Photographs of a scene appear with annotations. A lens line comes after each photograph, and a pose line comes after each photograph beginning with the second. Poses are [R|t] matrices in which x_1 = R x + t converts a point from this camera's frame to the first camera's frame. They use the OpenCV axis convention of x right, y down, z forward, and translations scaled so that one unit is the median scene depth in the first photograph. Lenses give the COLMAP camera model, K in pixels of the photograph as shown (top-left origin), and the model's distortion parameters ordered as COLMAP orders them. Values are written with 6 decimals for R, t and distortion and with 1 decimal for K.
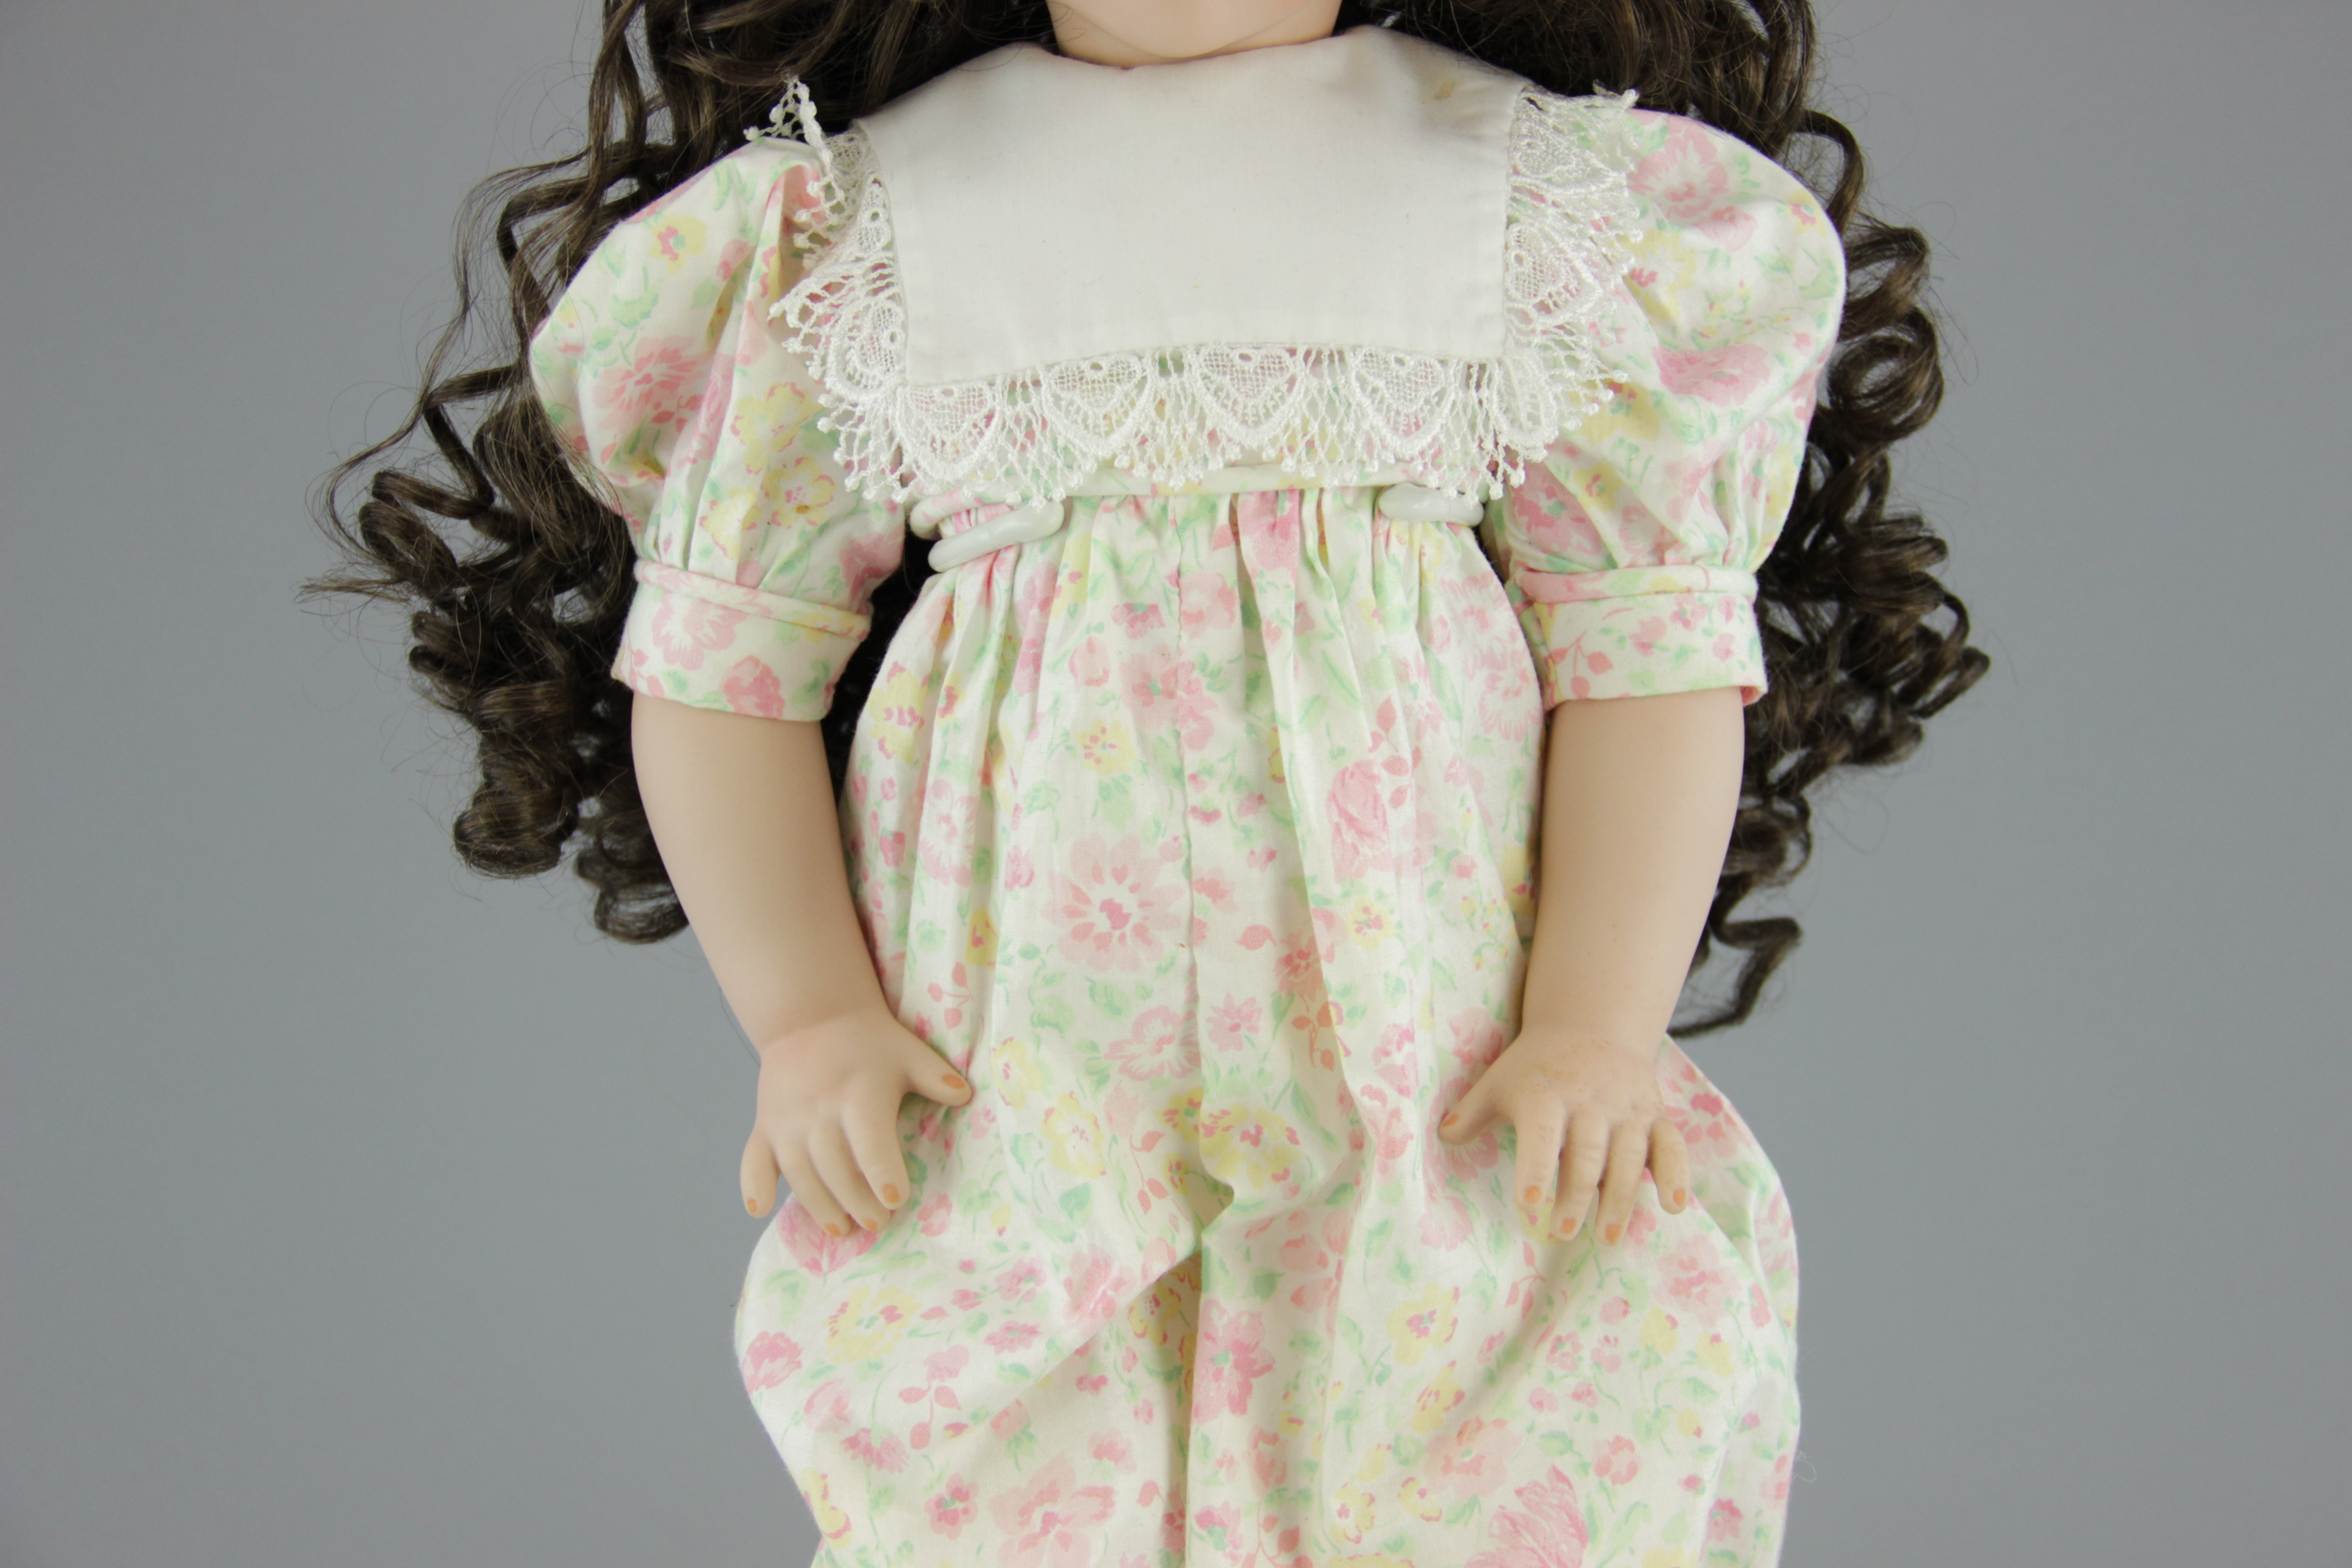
lens RADIAL K [[2327.1, 0, 1184.3], [0, 2327.1, 783.7], [0, 0, 1]] dist [-0.010517, 0.000000]
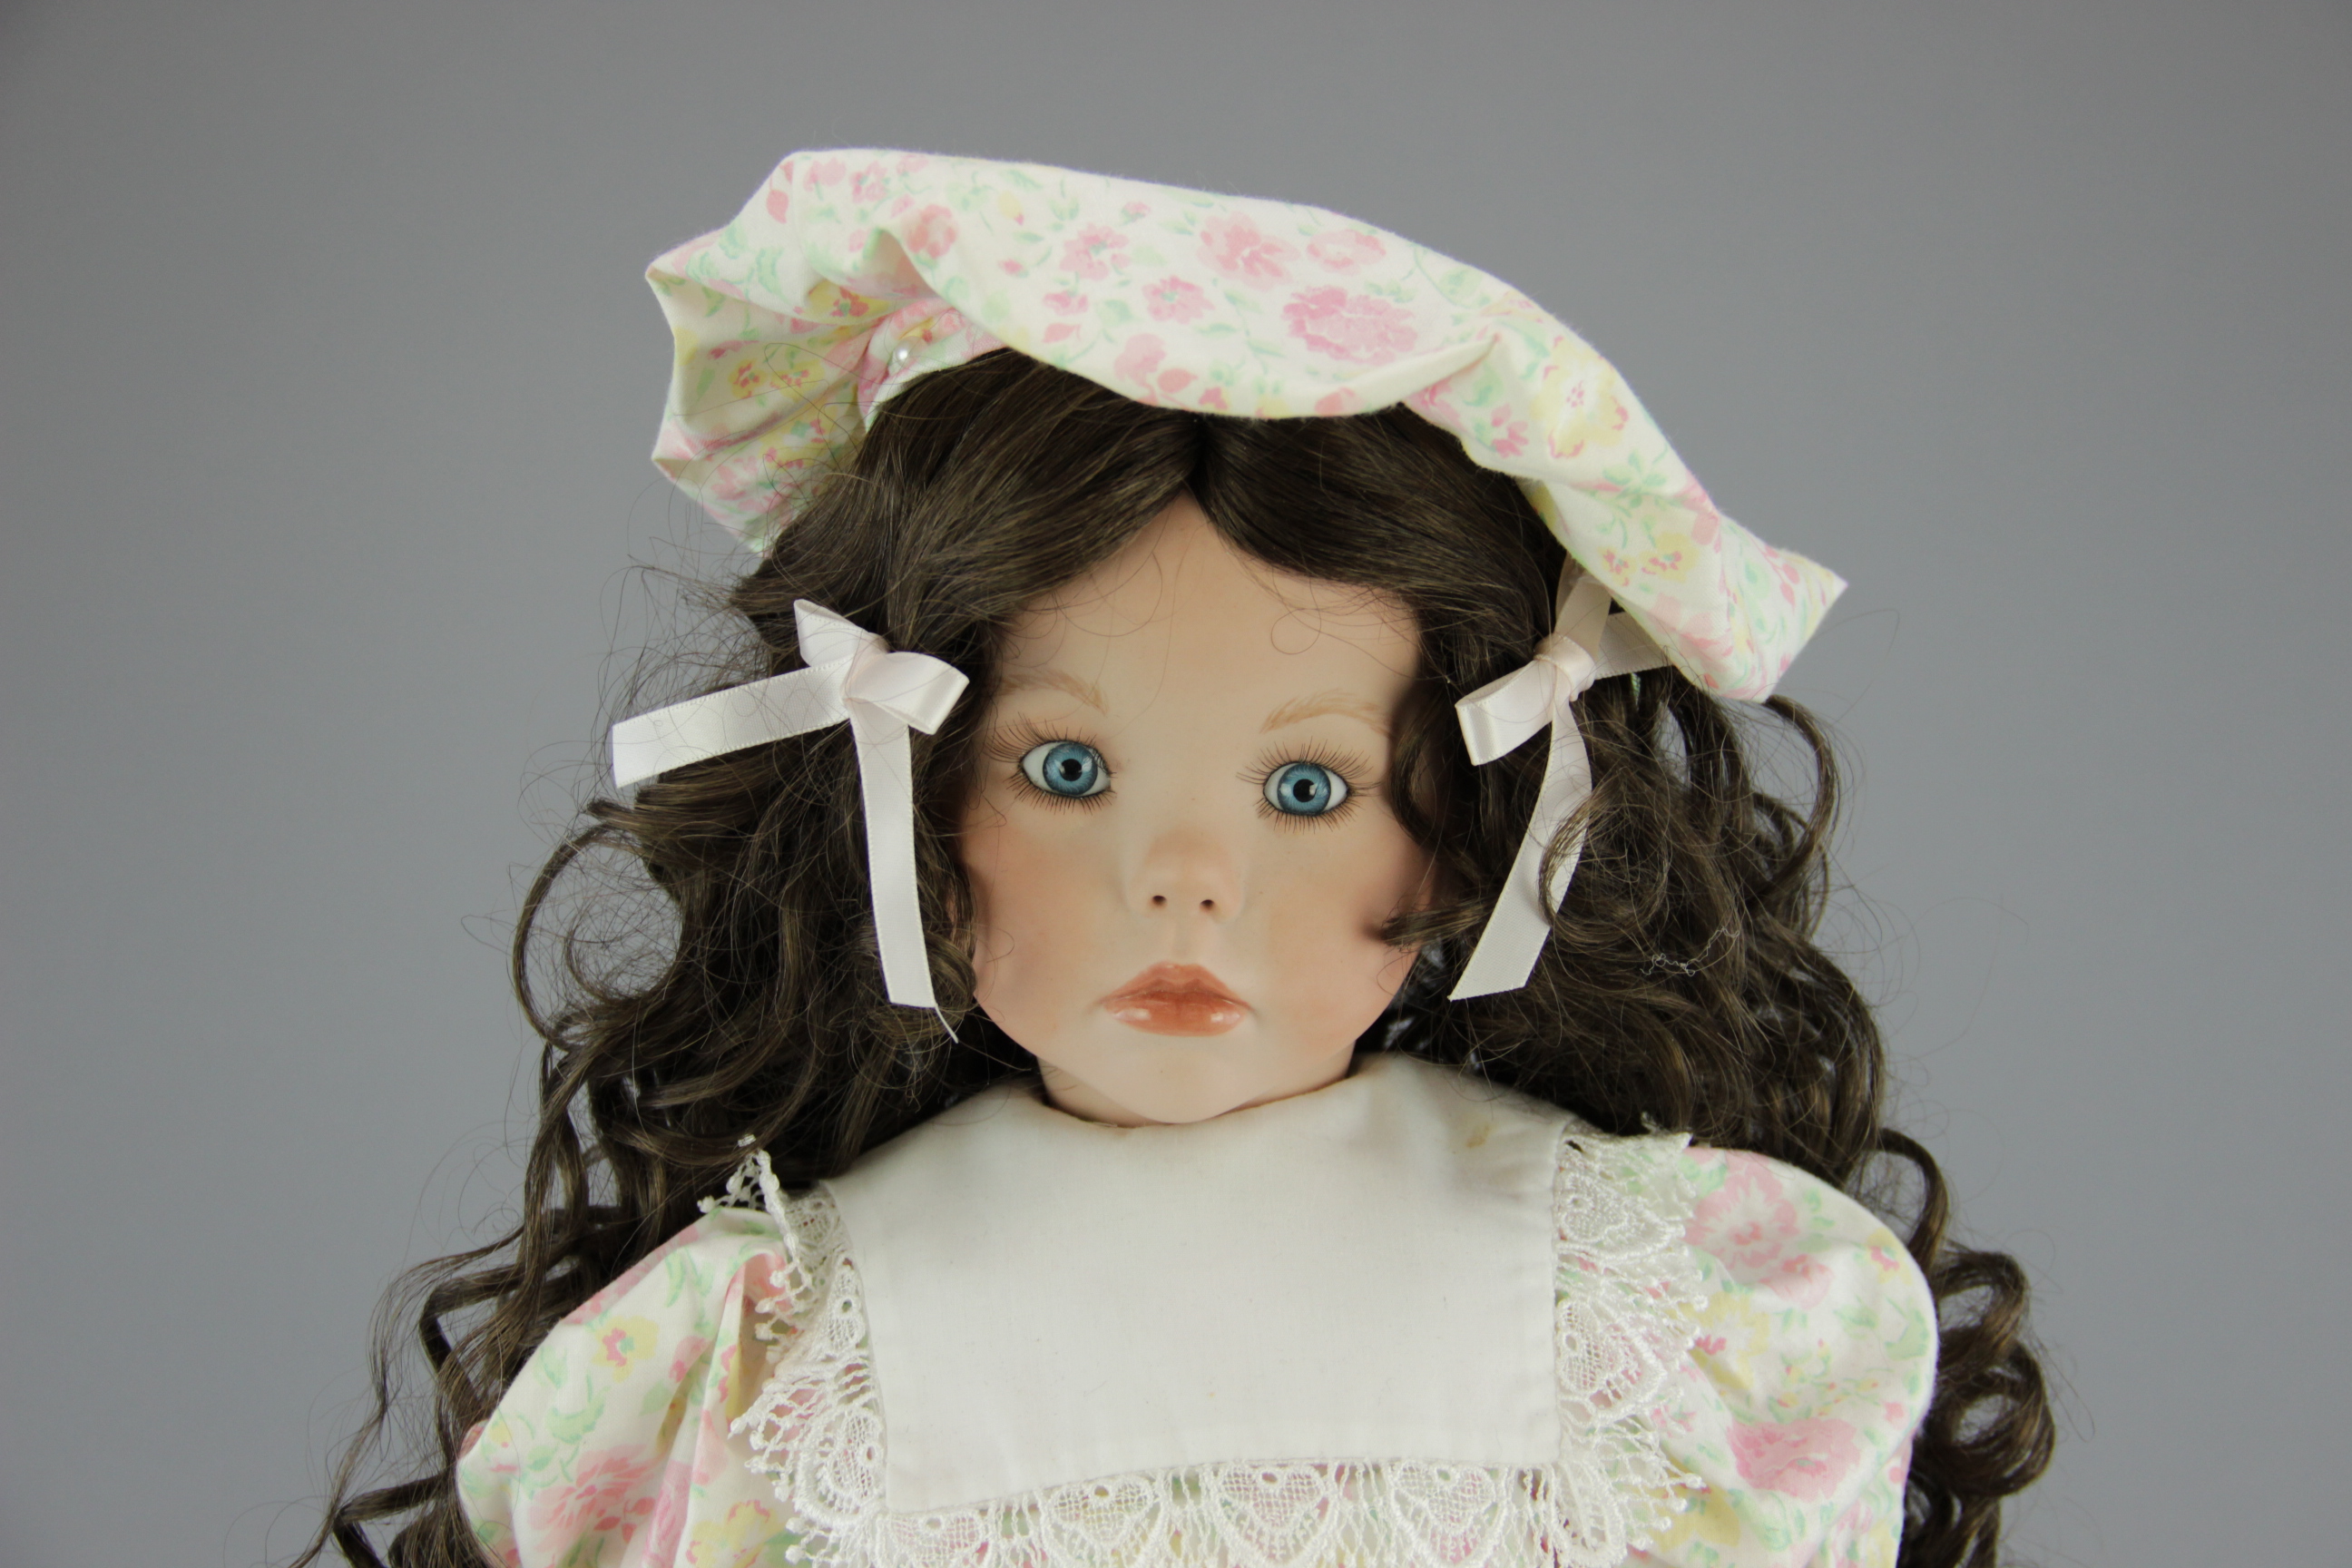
lens RADIAL K [[2670.2, 0, 1161.6], [0, 2670.2, 782.8], [0, 0, 1]] dist [0.014870, 0.000000]
pose [[0.999508, -0.029859, 0.009599, -0.016316], [0.030903, 0.989828, -0.138871, -0.296330], [-0.005354, 0.139099, 0.990264, -0.043510]]
